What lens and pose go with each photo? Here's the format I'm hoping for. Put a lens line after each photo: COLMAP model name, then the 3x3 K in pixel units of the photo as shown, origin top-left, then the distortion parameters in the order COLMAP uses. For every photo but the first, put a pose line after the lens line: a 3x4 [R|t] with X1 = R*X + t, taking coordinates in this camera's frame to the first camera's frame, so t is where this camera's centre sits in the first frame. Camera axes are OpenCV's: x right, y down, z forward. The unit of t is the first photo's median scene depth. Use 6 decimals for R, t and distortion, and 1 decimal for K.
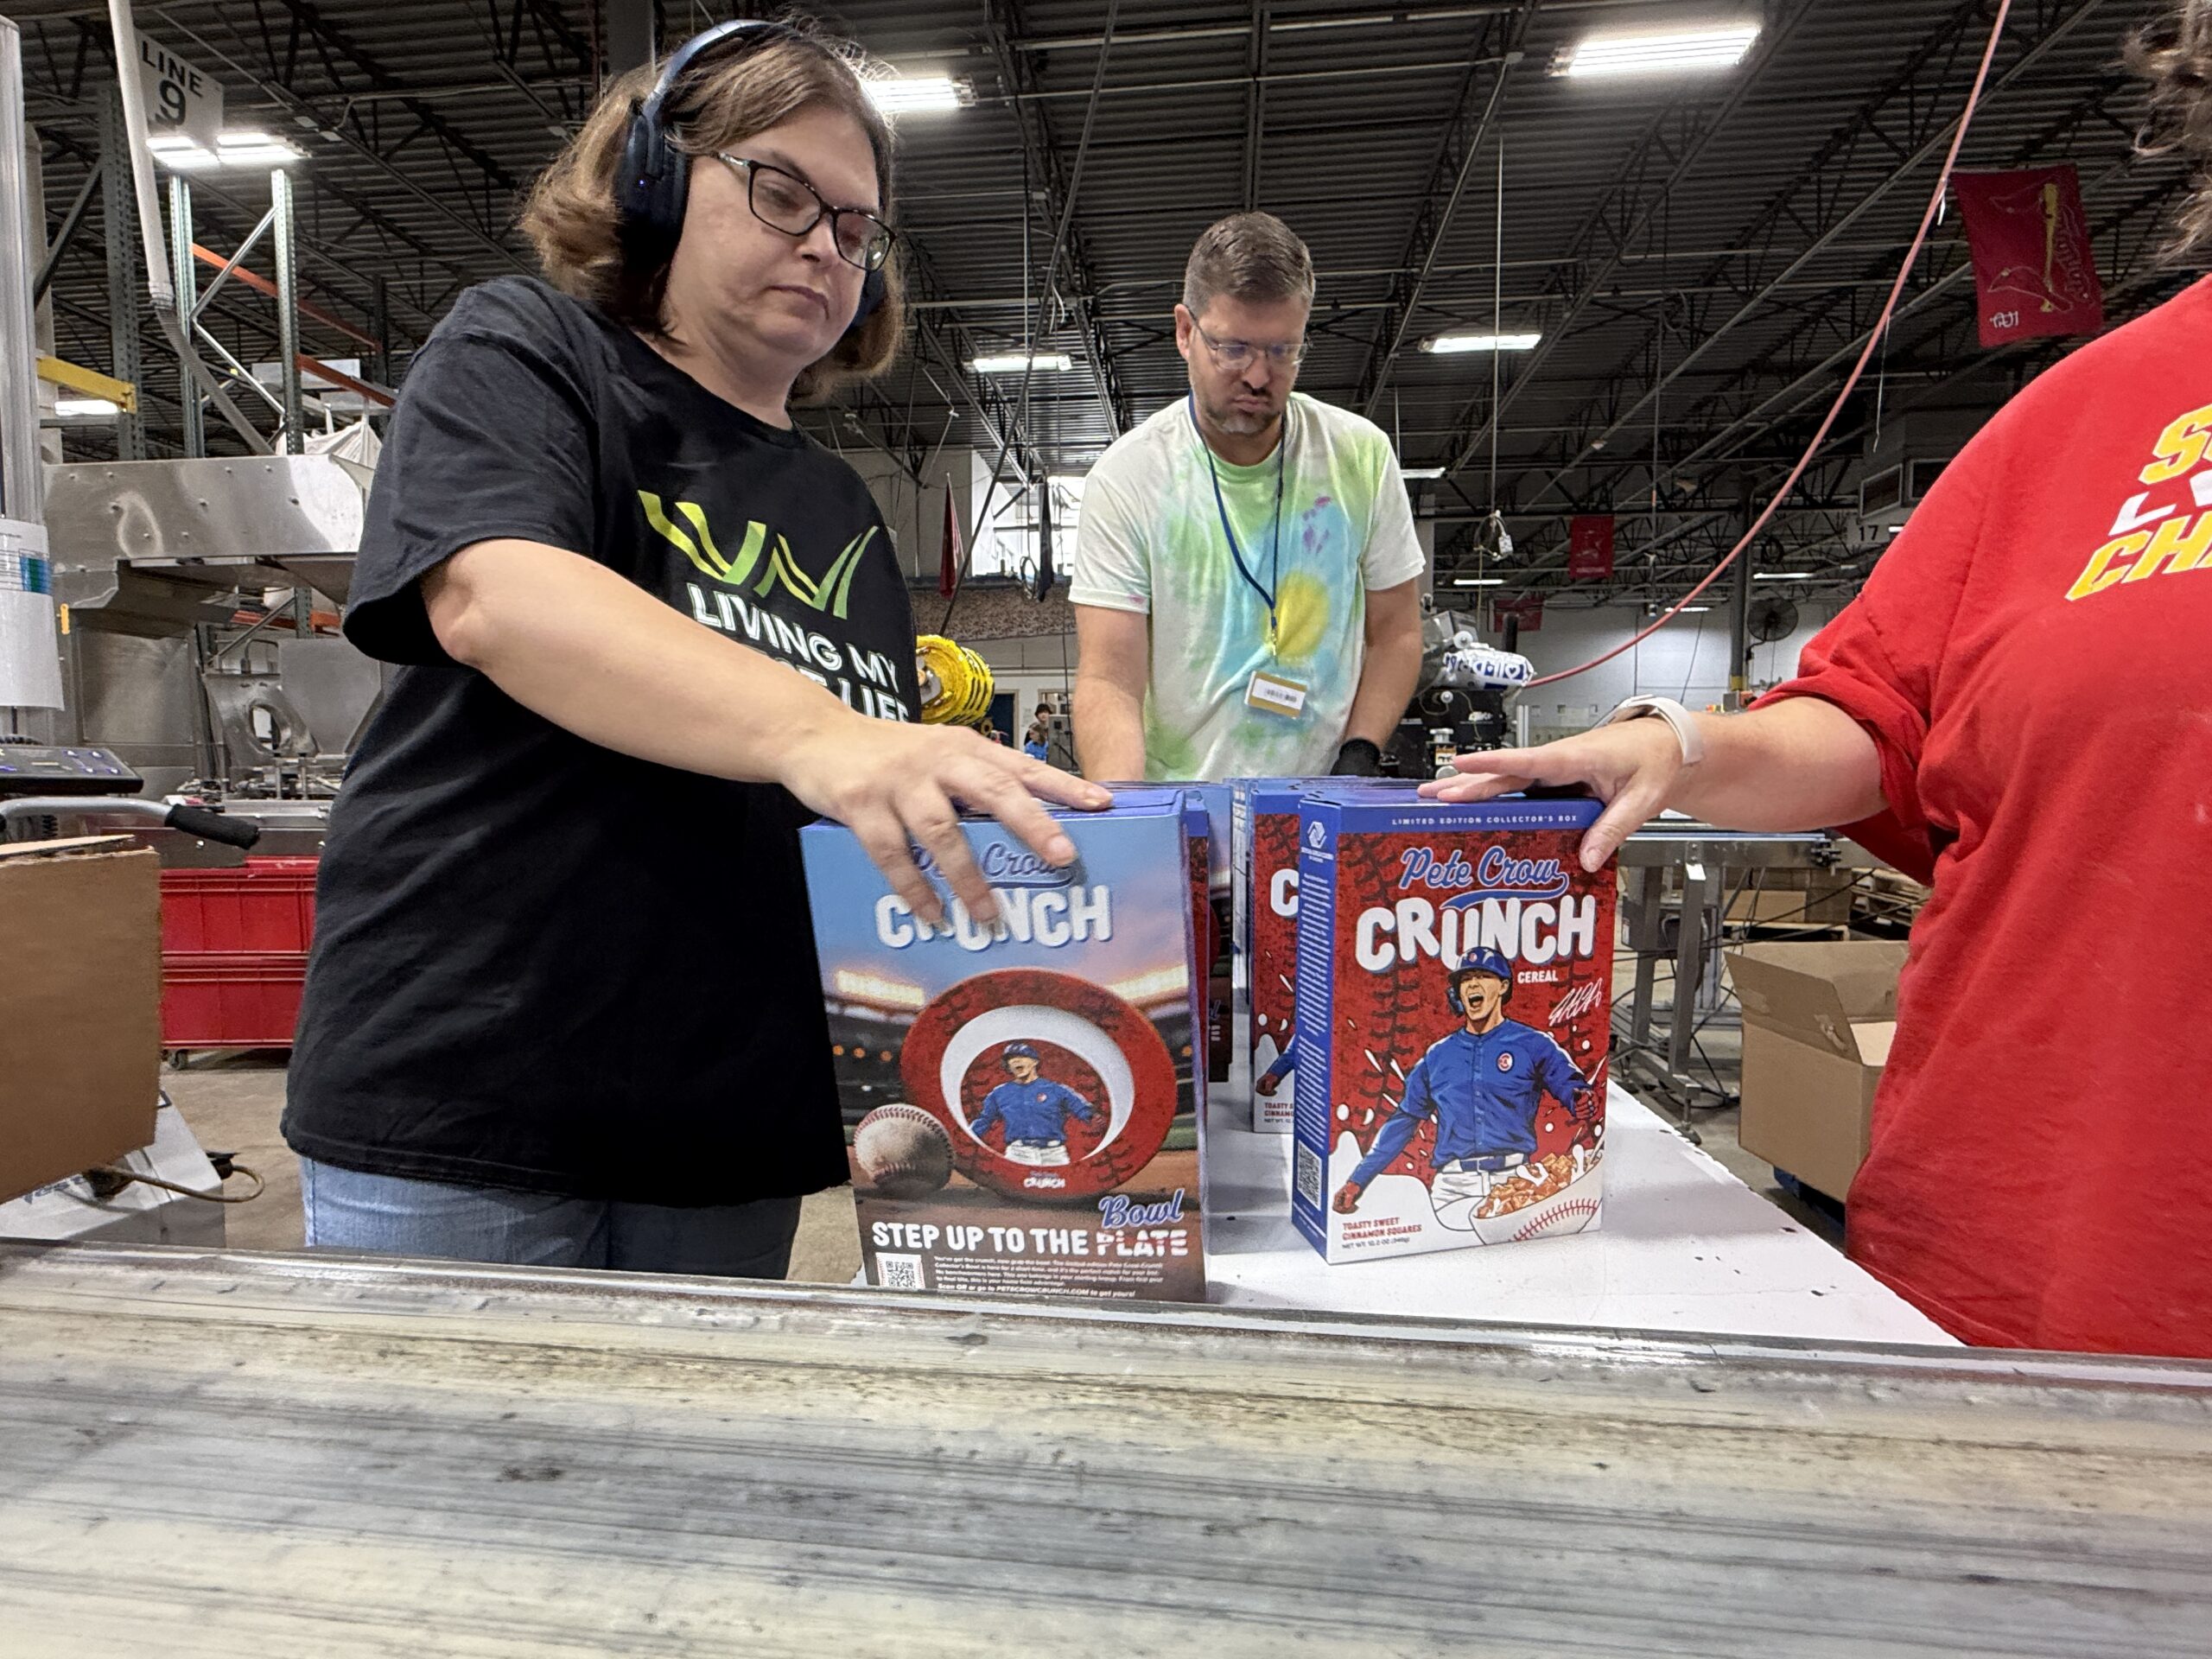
lens RADIAL K [[1060.0, 0, 1105.2], [0, 1060.0, 833.1], [0, 0, 1]] dist [-0.002395, 0.000783]
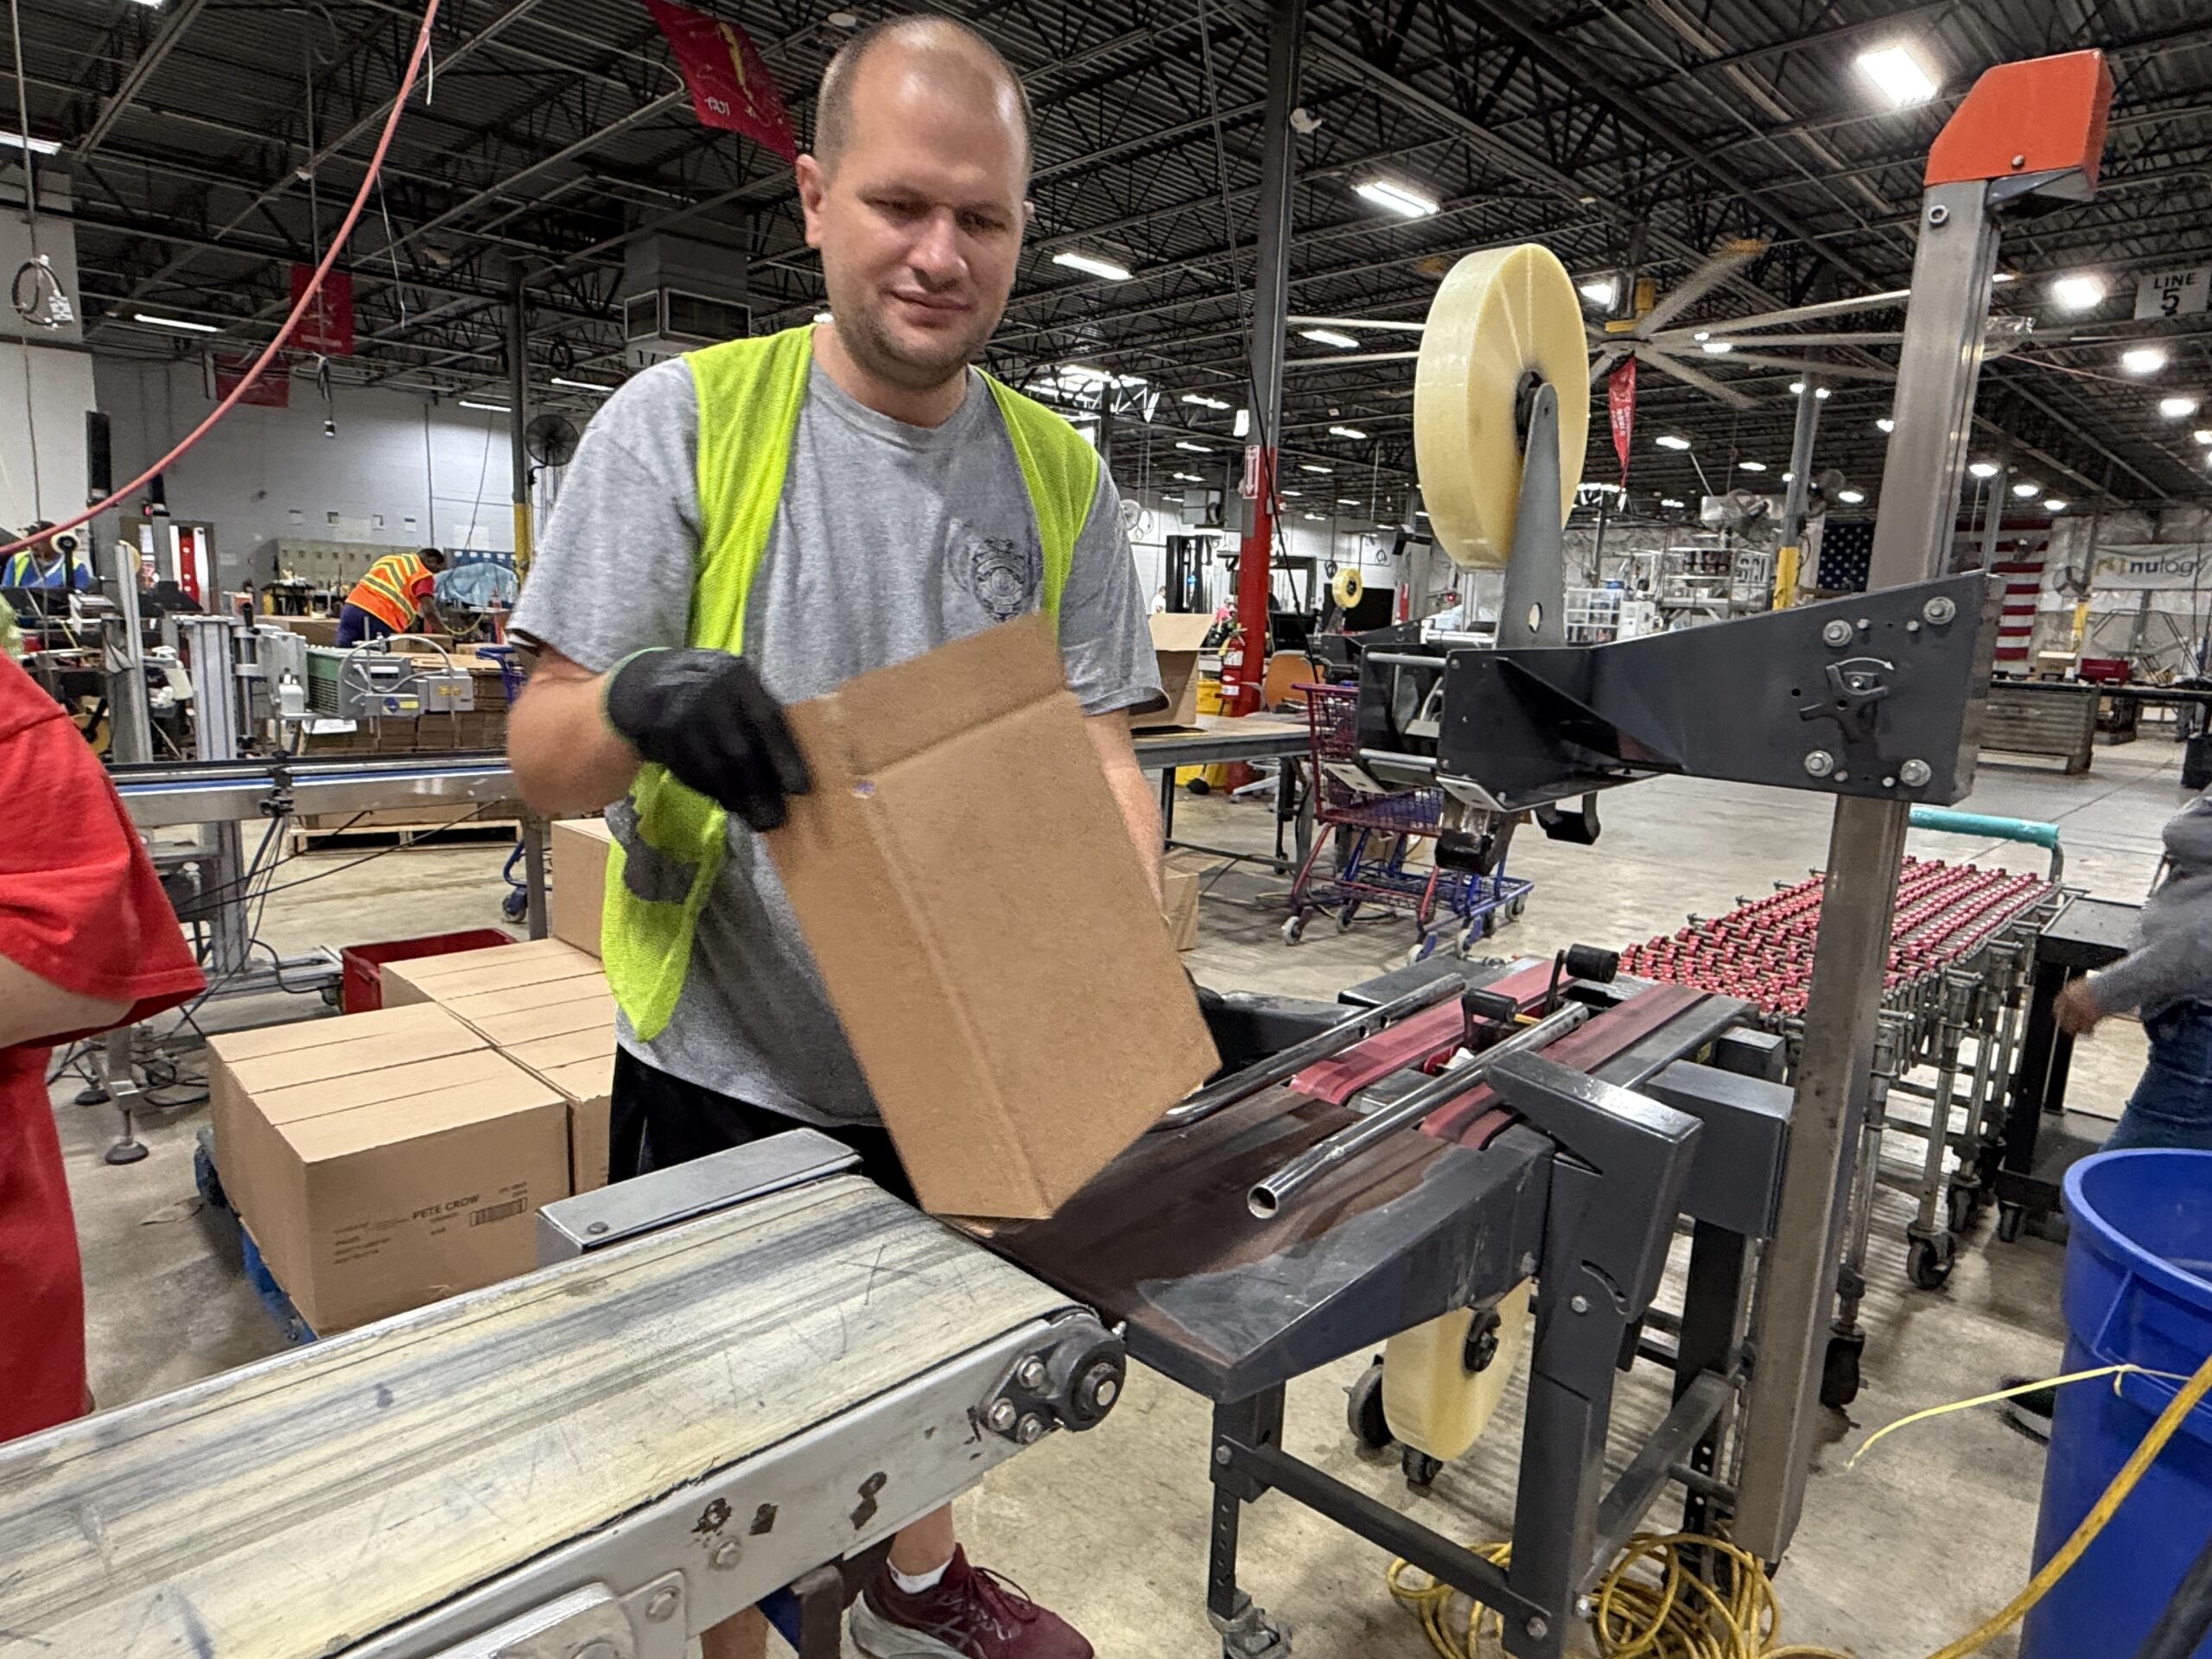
lens RADIAL K [[1303.6, 0, 1108.6], [0, 1303.6, 829.4], [0, 0, 1]] dist [-0.002969, 0.001231]
pose [[0.618209, -0.105053, 0.778962, 0.075924], [0.009135, 0.991922, 0.126523, -0.026877], [-0.785961, -0.071102, 0.614175, -0.066789]]
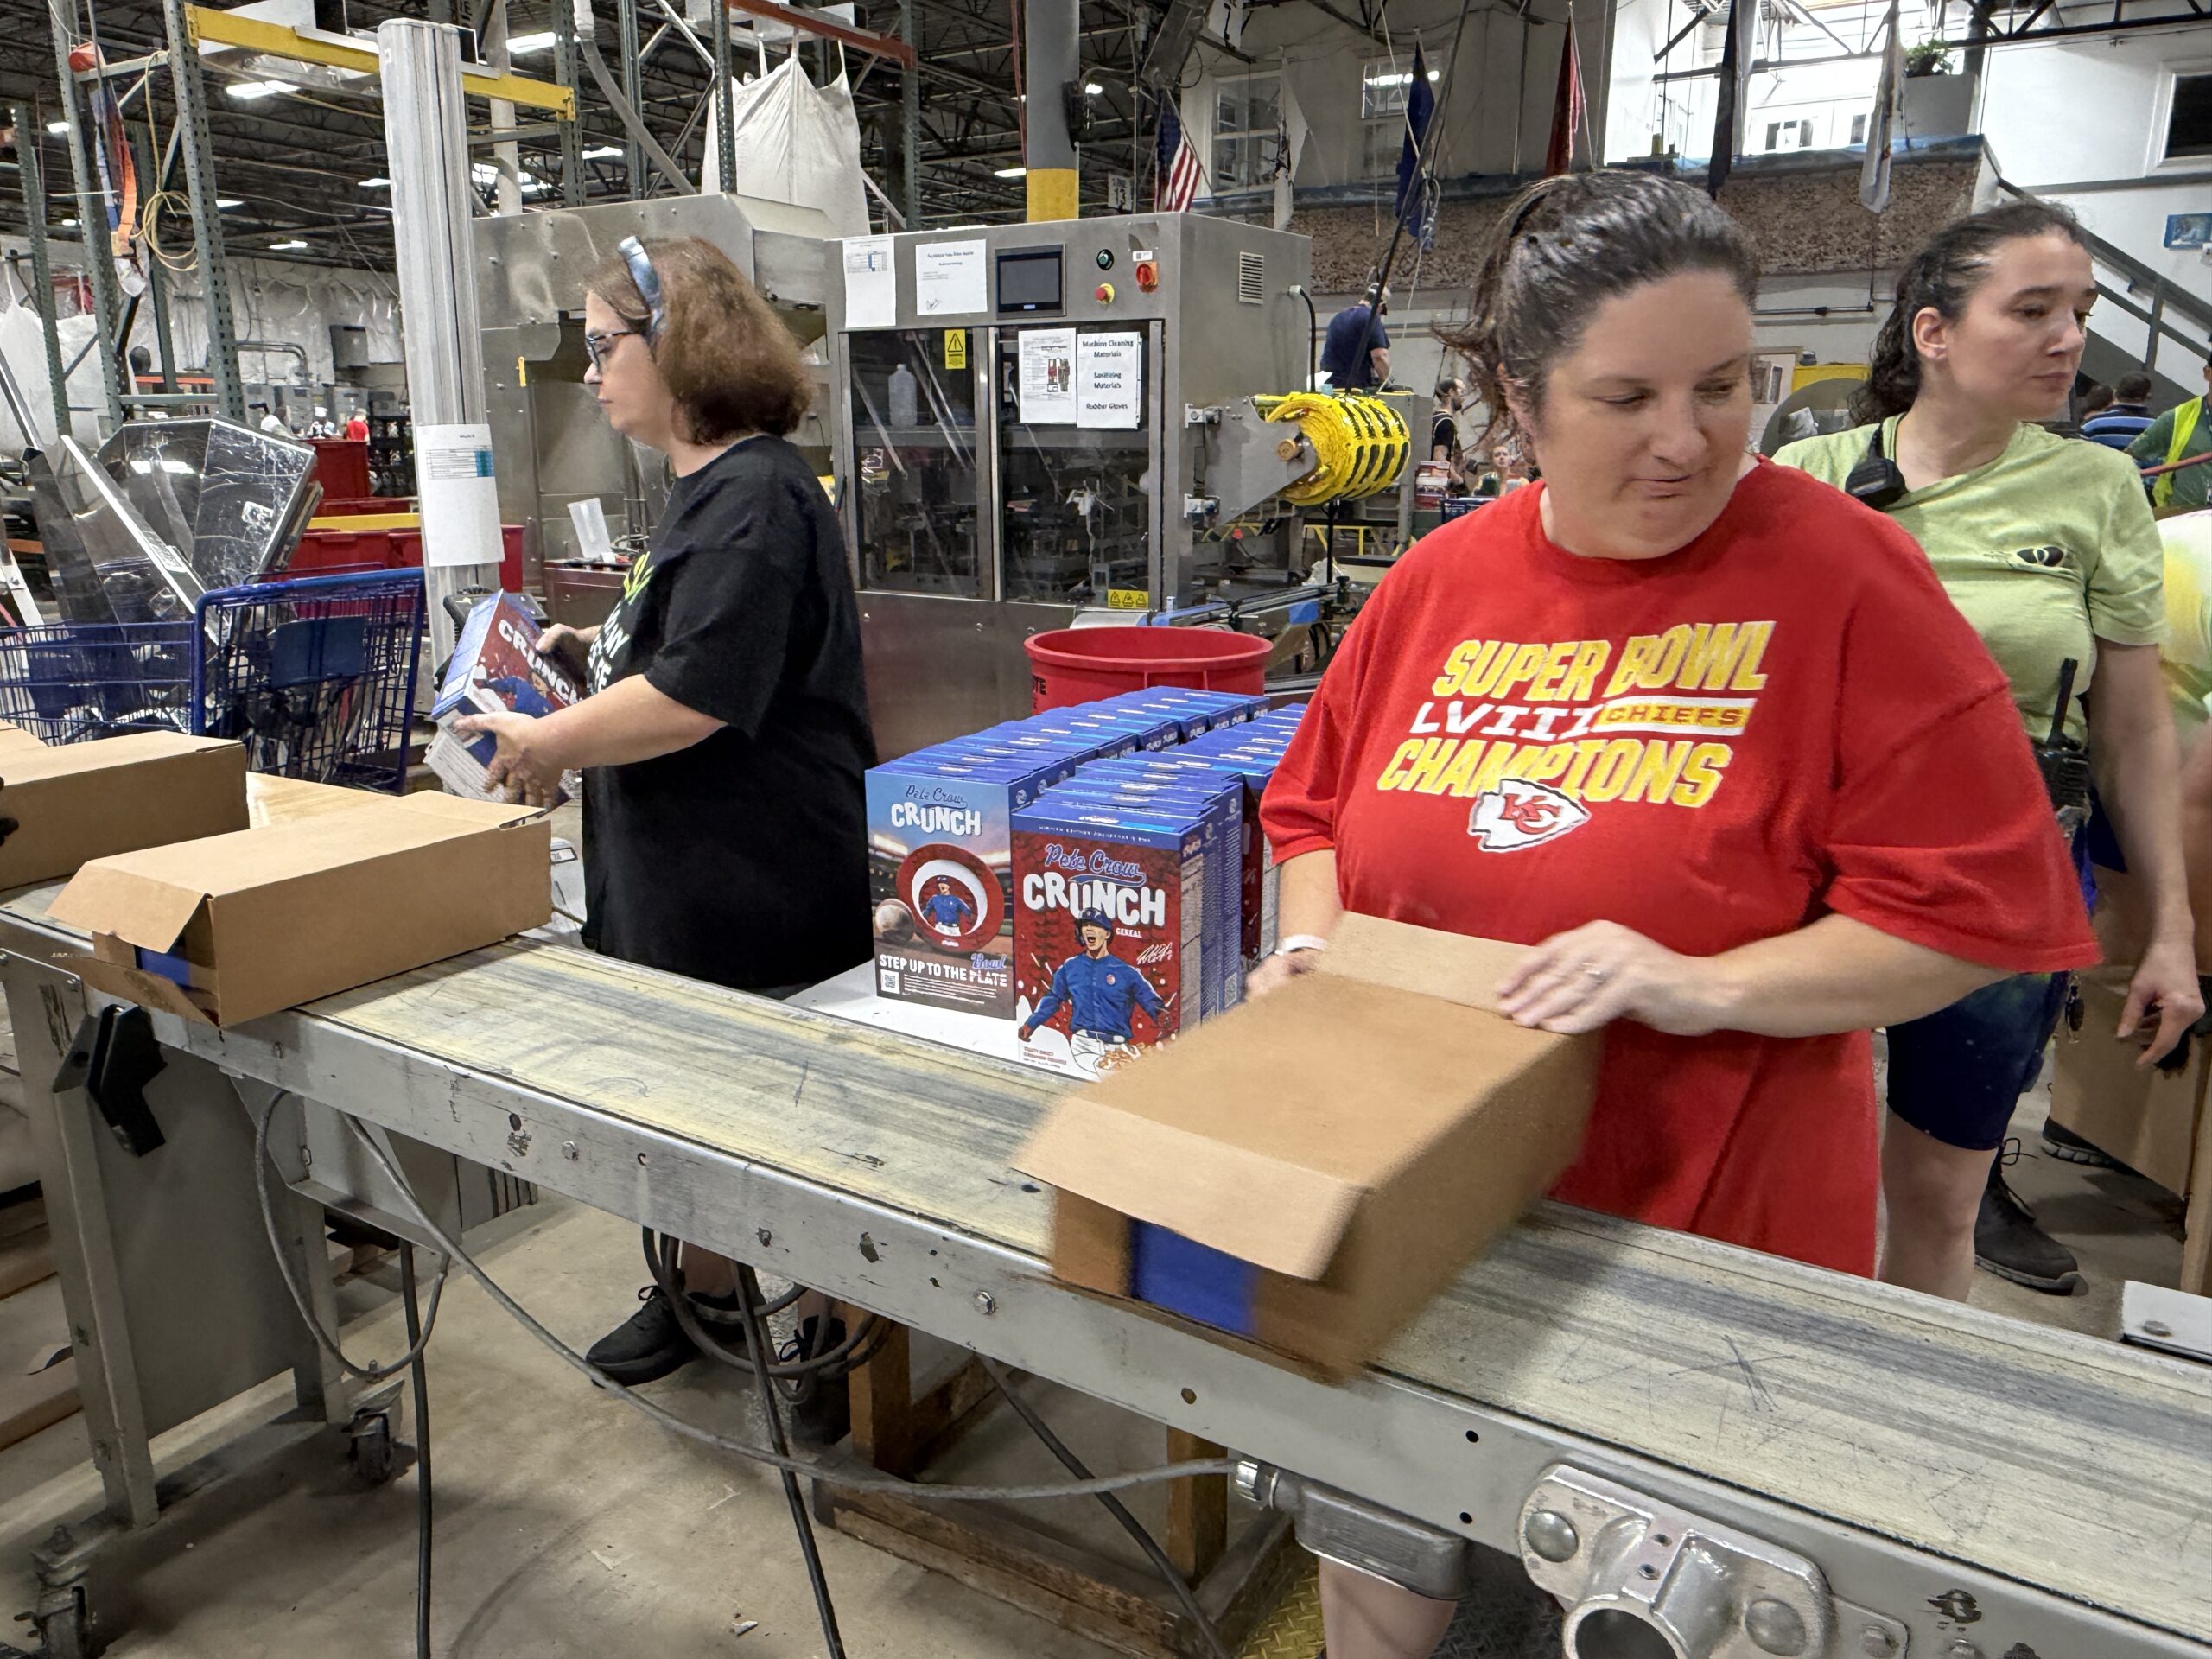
lens RADIAL K [[1609.9, 0, 1086.2], [0, 1609.9, 844.7], [0, 0, 1]] dist [0.000637, -0.000171]
pose [[0.894943, 0.115305, -0.431025, 0.104575], [-0.033762, 0.980762, 0.192266, -0.031960], [0.444902, -0.157515, 0.881619, -0.092281]]
